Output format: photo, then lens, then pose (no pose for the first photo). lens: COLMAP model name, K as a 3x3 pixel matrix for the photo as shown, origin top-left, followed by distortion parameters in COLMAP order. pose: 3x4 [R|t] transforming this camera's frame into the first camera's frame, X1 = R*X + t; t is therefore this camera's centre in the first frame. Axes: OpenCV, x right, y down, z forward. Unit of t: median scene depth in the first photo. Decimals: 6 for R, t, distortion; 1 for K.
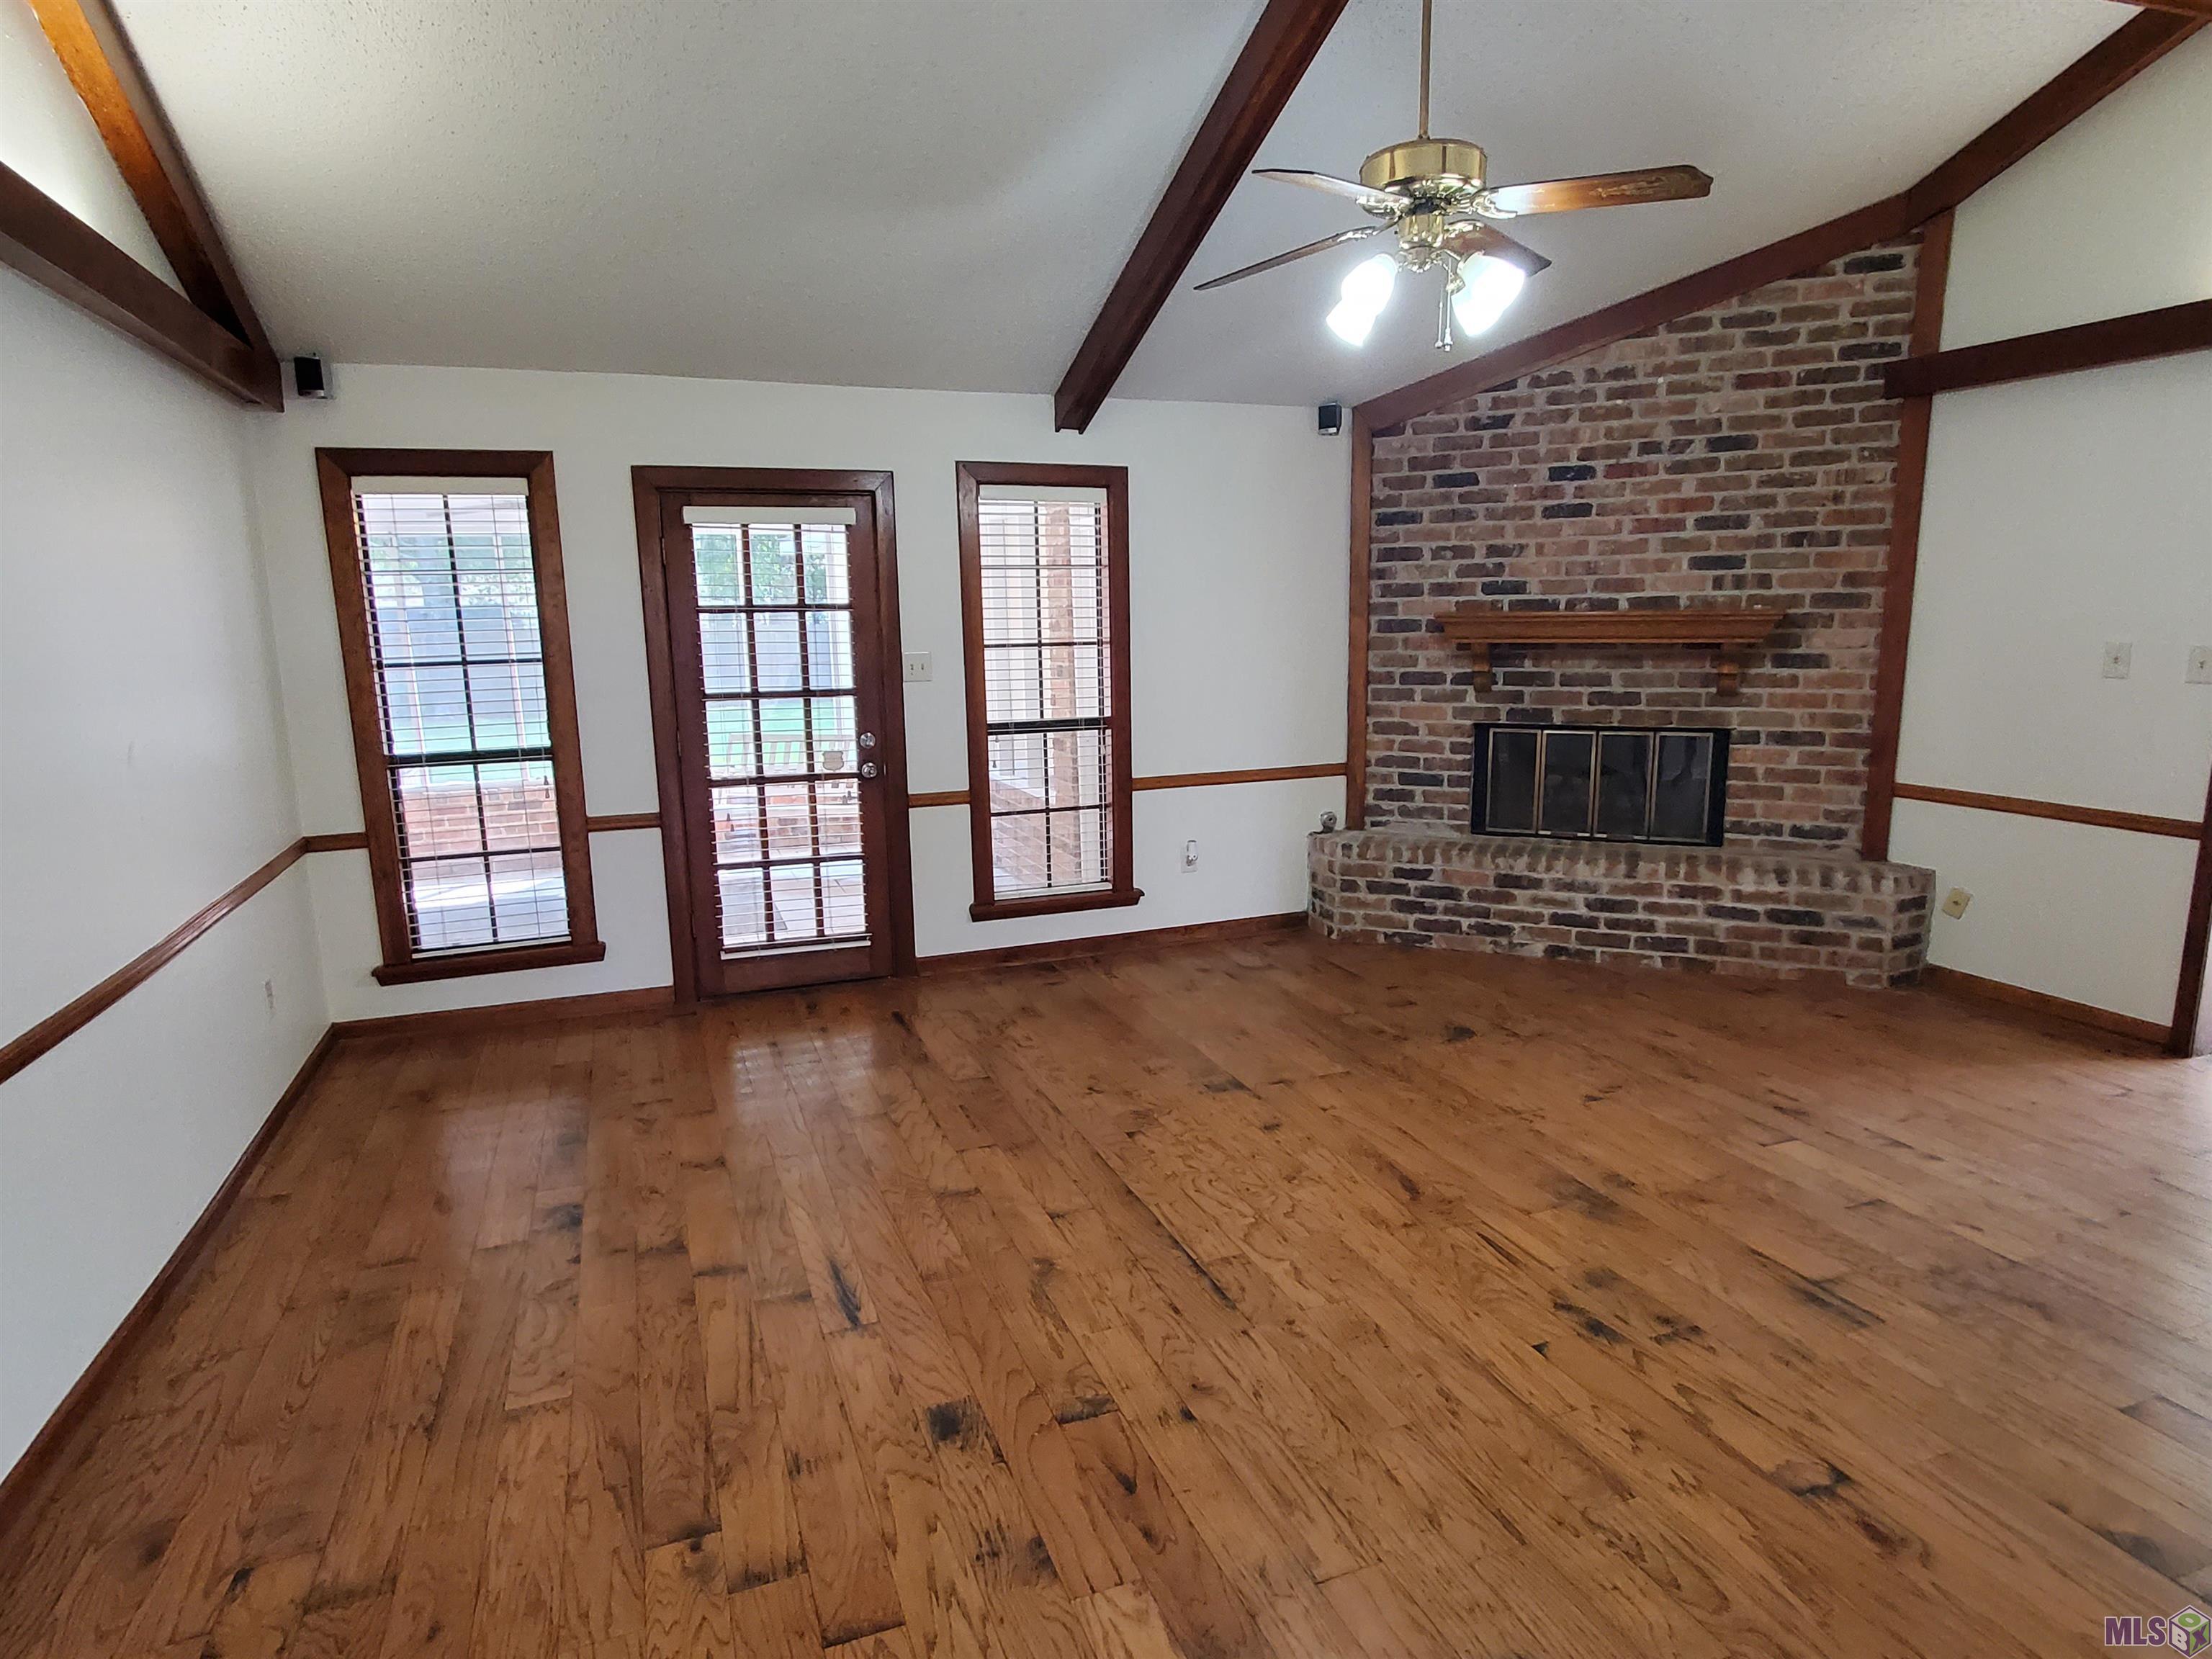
lens RADIAL K [[1253.6, 0, 1096.4], [0, 1253.6, 841.7], [0, 0, 1]] dist [-0.001981, 0.001119]
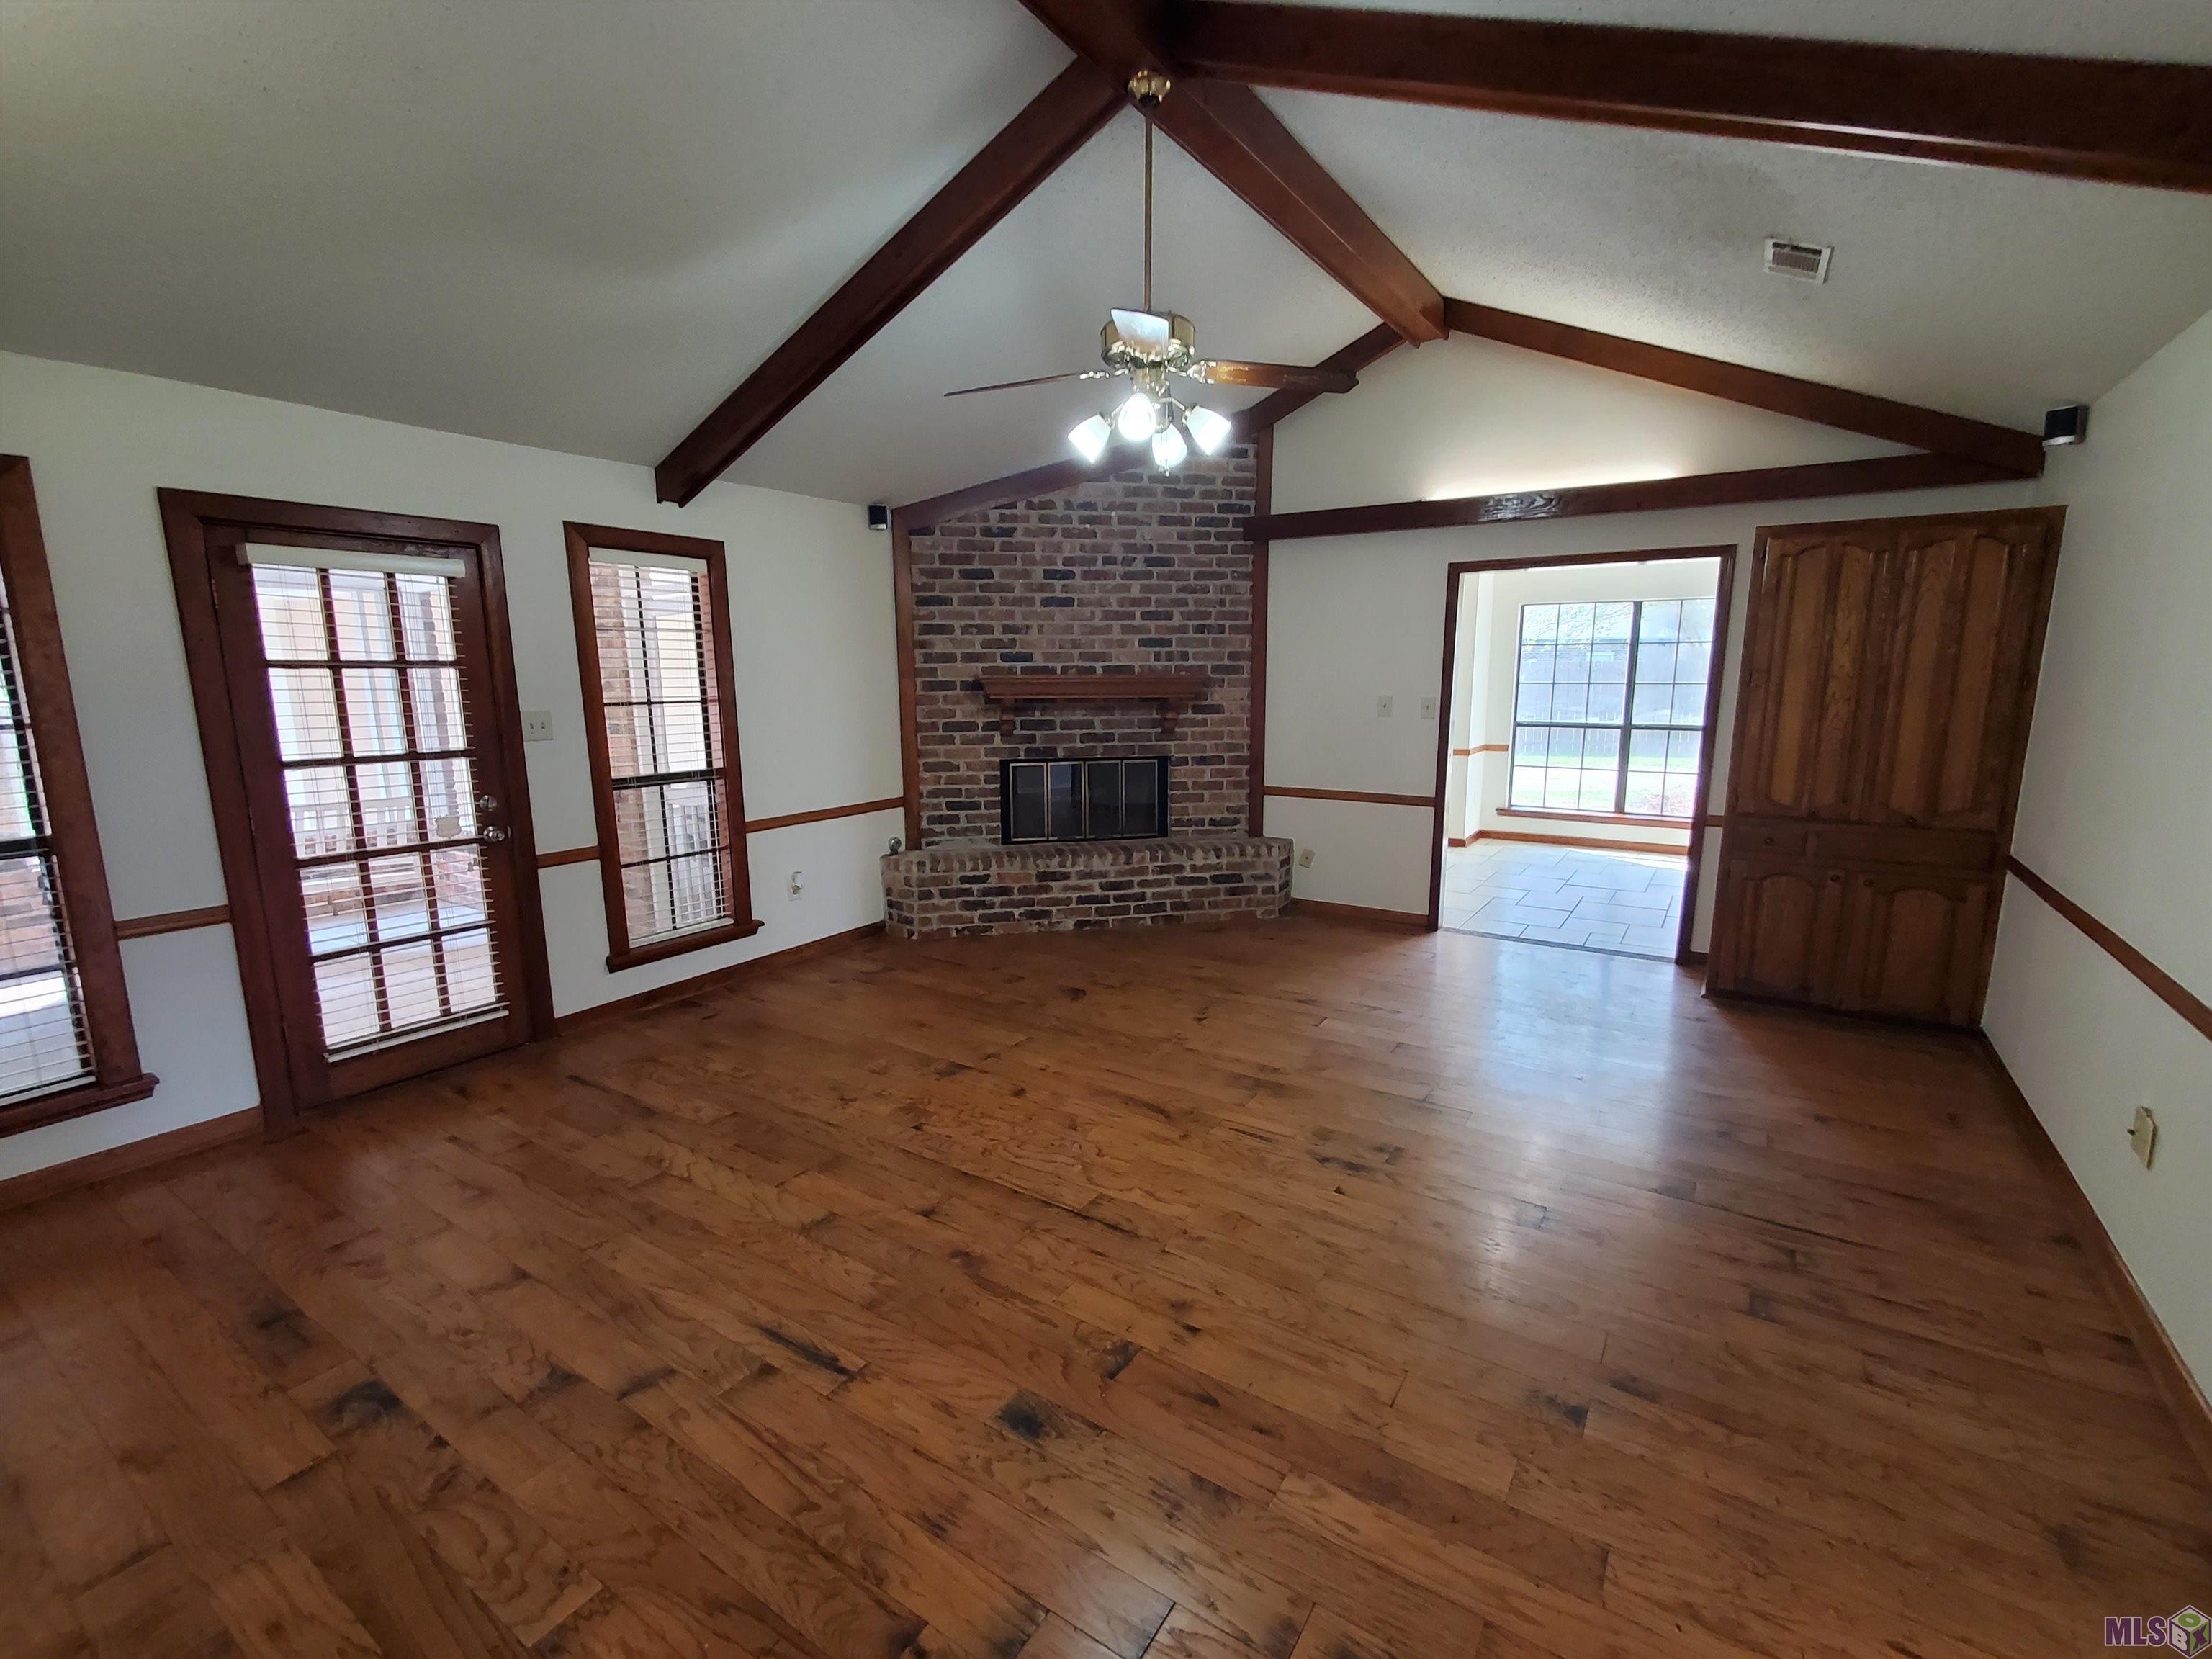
lens RADIAL K [[978.0, 0, 1104.6], [0, 978.0, 839.2], [0, 0, 1]] dist [-0.001048, 0.000728]
pose [[0.811040, -0.088116, 0.578316, -0.231862], [0.099088, 0.994998, 0.012641, -0.015752], [-0.576537, 0.047052, 0.815715, 0.118172]]
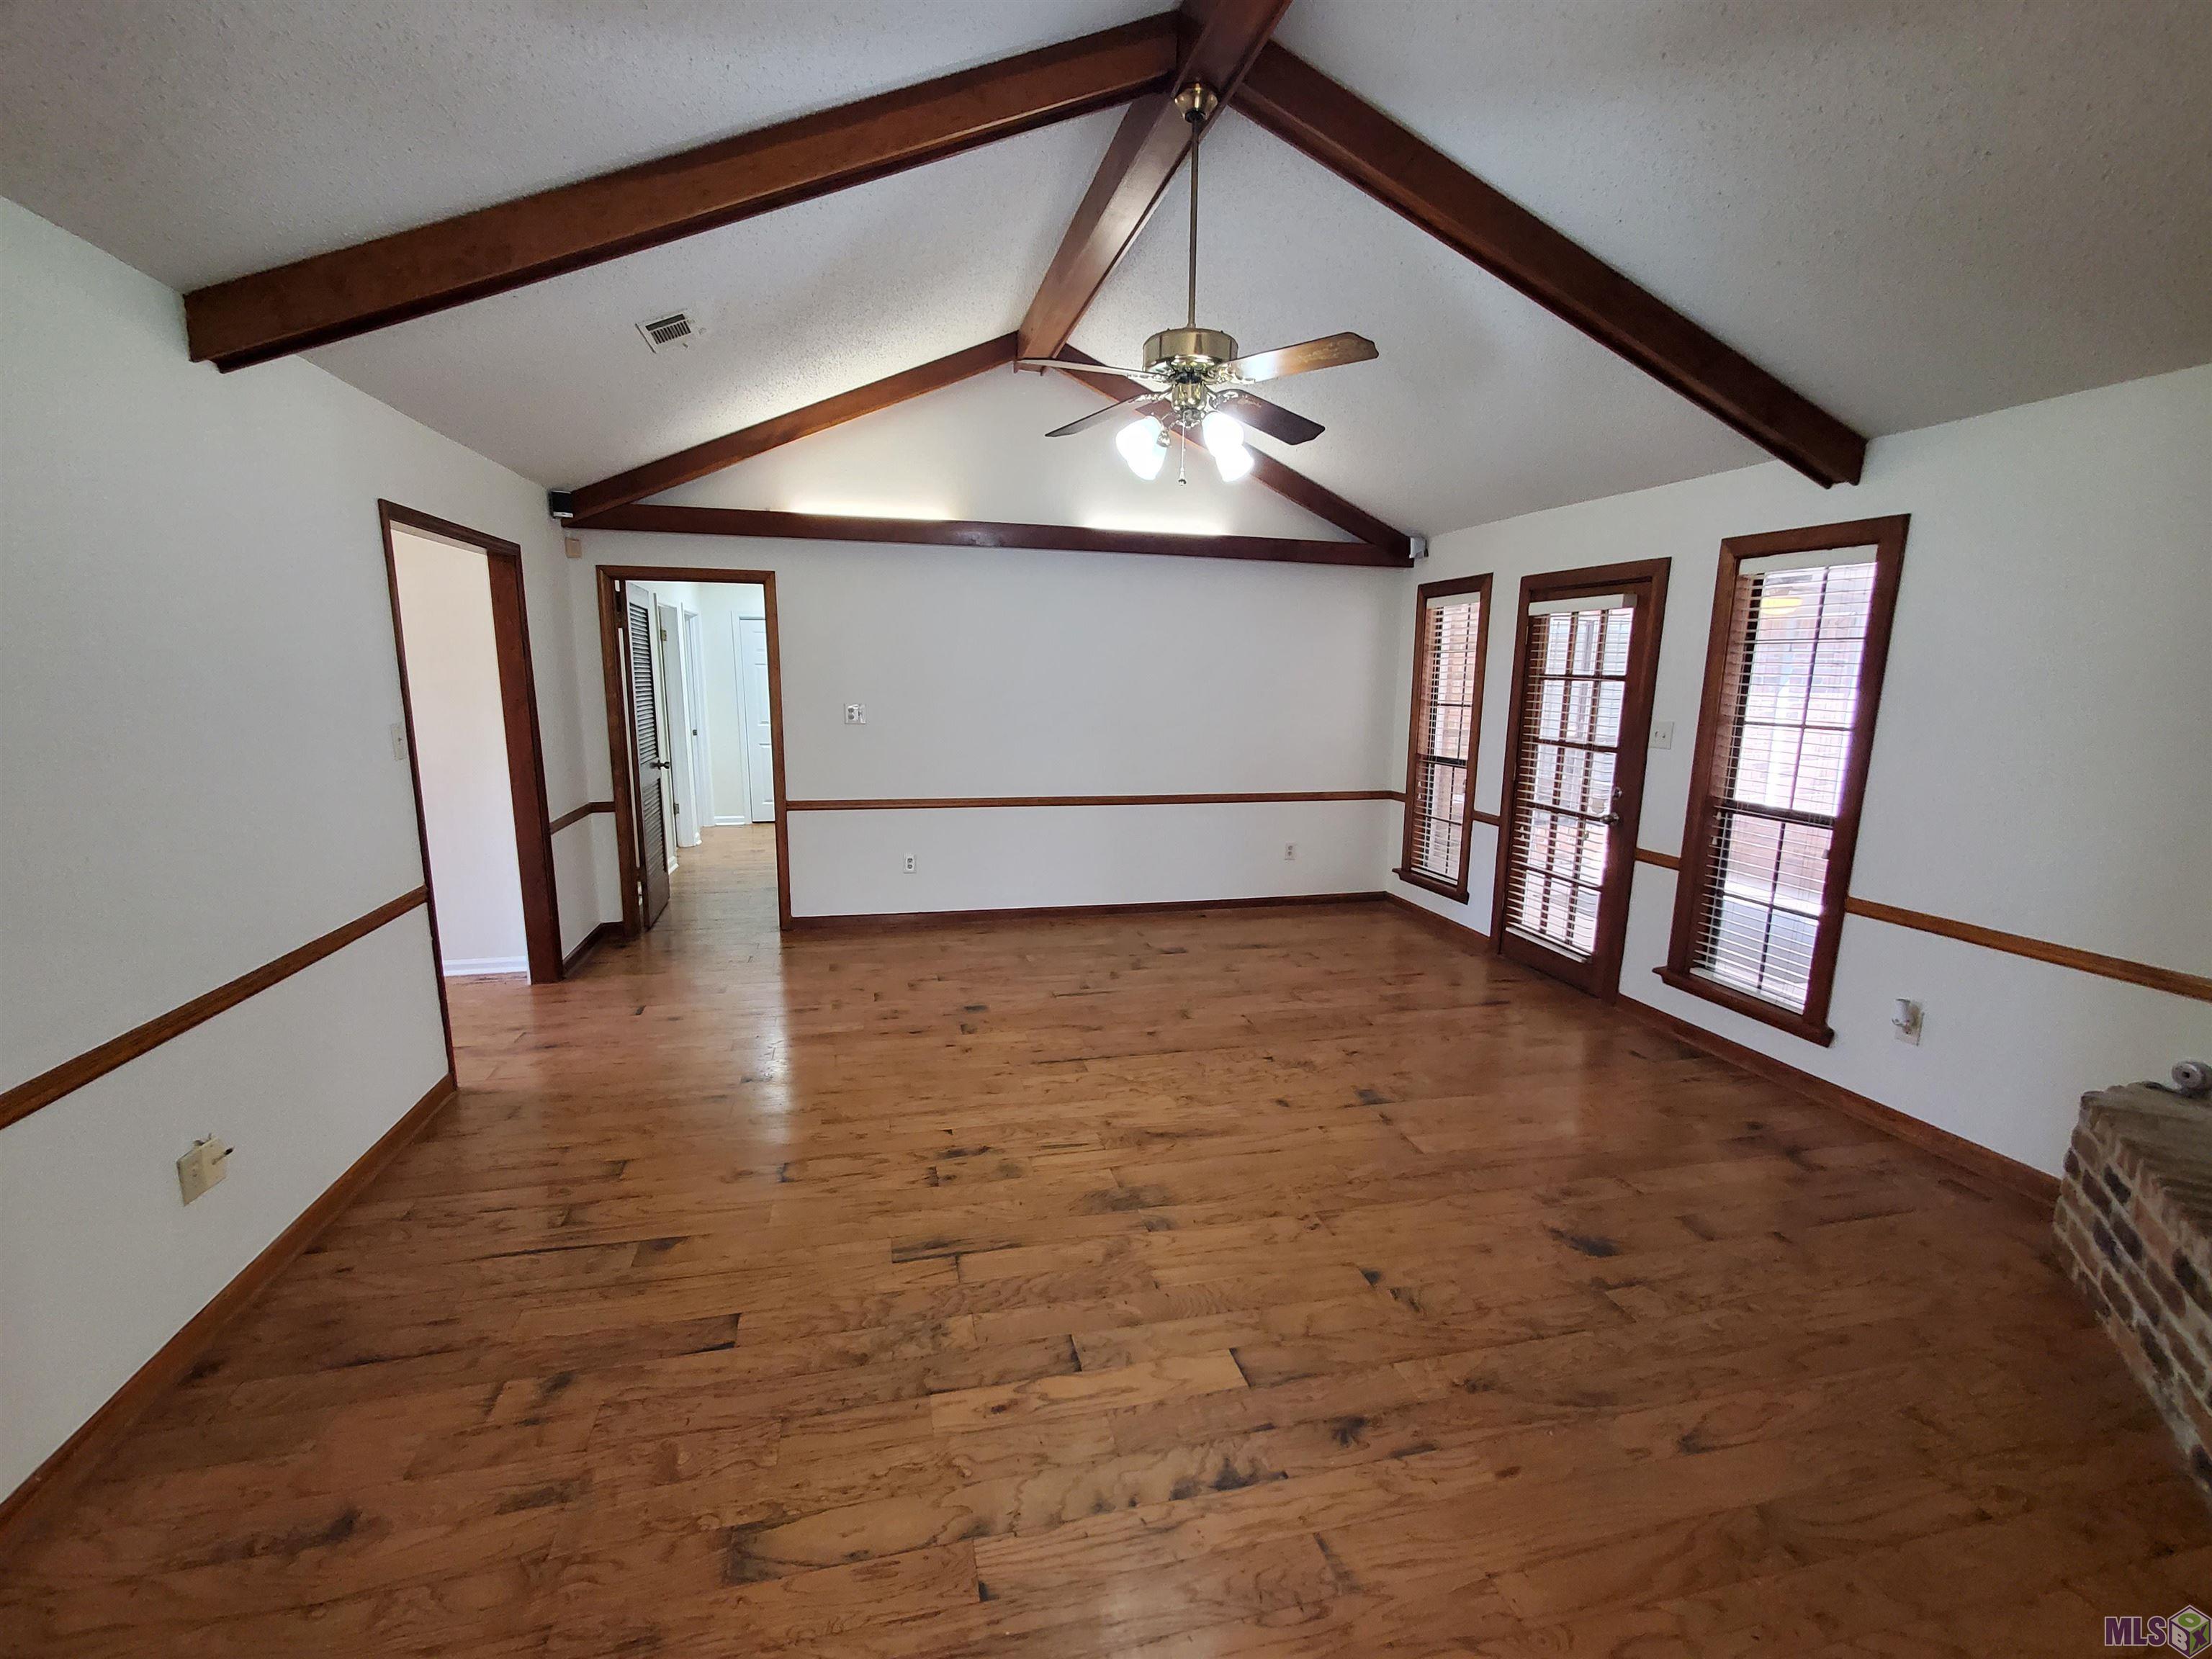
lens RADIAL K [[978.0, 0, 1104.6], [0, 978.0, 839.2], [0, 0, 1]] dist [-0.001048, 0.000728]
pose [[-0.123667, 0.187151, -0.974516, 0.757751], [-0.190572, 0.959295, 0.208411, -0.136678], [0.973853, 0.211489, -0.082967, 0.615154]]
